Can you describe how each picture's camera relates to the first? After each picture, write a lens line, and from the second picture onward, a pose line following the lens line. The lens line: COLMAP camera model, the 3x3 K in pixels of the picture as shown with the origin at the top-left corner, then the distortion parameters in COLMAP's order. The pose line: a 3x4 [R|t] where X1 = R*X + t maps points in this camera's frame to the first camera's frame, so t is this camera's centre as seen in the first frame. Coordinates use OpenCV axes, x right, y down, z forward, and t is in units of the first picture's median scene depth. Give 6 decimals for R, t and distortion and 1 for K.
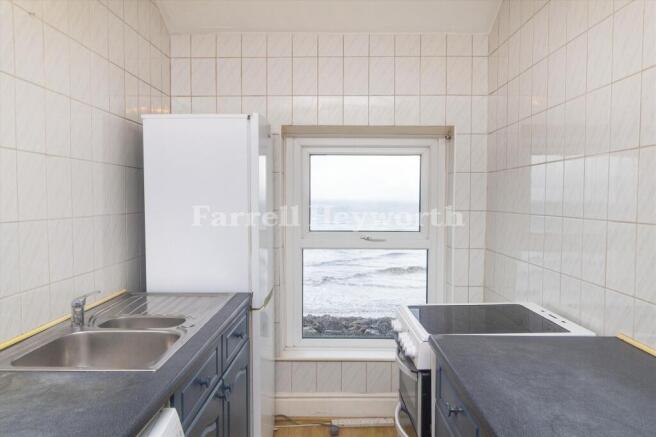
lens RADIAL K [[466.8, 0, 328.3], [0, 466.8, 220.1], [0, 0, 1]] dist [0.005940, -0.000653]
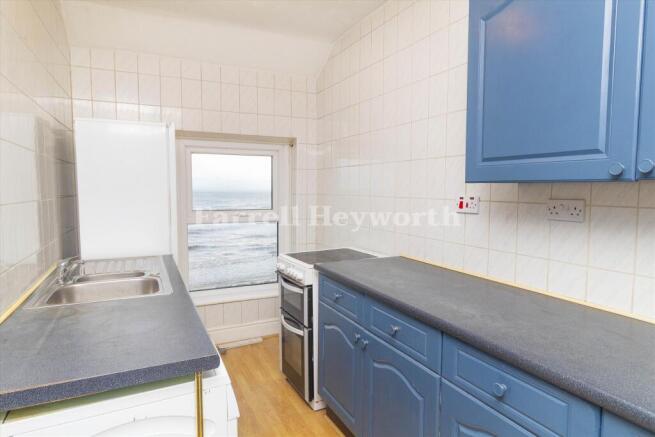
lens RADIAL K [[395.8, 0, 330.1], [0, 395.8, 216.7], [0, 0, 1]] dist [0.004963, 0.001787]
pose [[0.895648, -0.029673, 0.443774, -0.206240], [0.017009, 0.999327, 0.032492, 0.011824], [-0.444439, -0.021553, 0.895550, -0.193370]]
